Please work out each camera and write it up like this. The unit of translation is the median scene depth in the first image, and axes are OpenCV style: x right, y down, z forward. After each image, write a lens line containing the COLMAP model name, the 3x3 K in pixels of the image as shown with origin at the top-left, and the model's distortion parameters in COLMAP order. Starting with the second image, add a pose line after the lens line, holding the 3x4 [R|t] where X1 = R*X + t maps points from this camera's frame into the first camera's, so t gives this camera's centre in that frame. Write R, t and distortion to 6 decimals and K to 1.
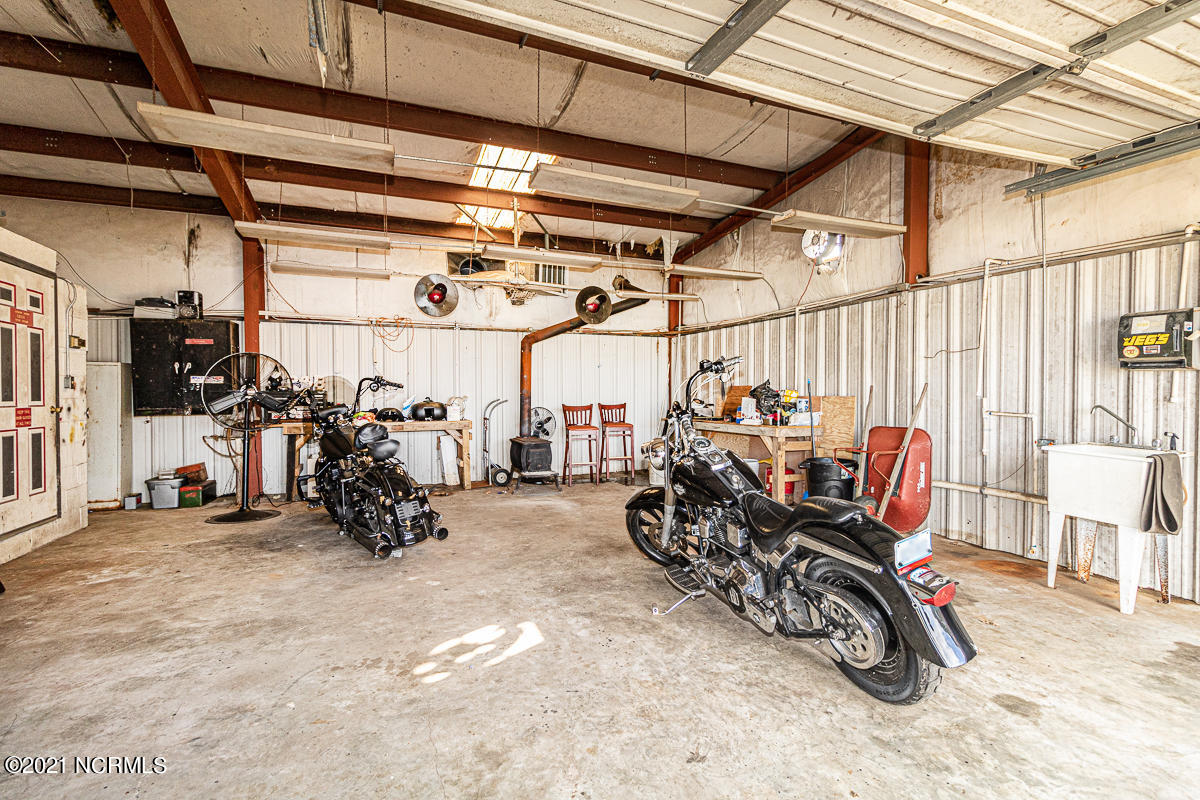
lens RADIAL K [[558.2, 0, 601.1], [0, 558.2, 397.2], [0, 0, 1]] dist [0.003090, 0.000250]
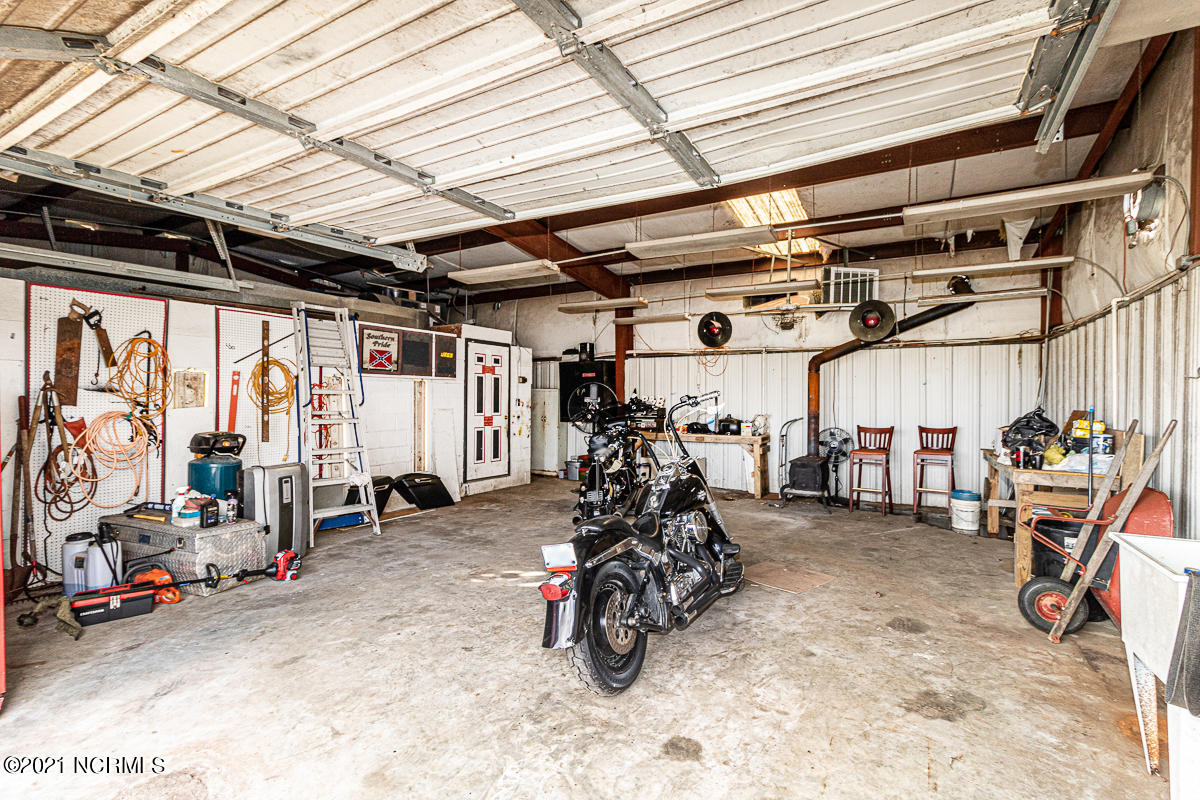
lens RADIAL K [[558.2, 0, 600.2], [0, 558.2, 398.7], [0, 0, 1]] dist [0.003090, 0.000250]
pose [[0.602891, 0.005683, -0.797803, 0.544405], [-0.015160, 0.999876, -0.004334, -0.028332], [0.797680, 0.014708, 0.602902, 0.098217]]
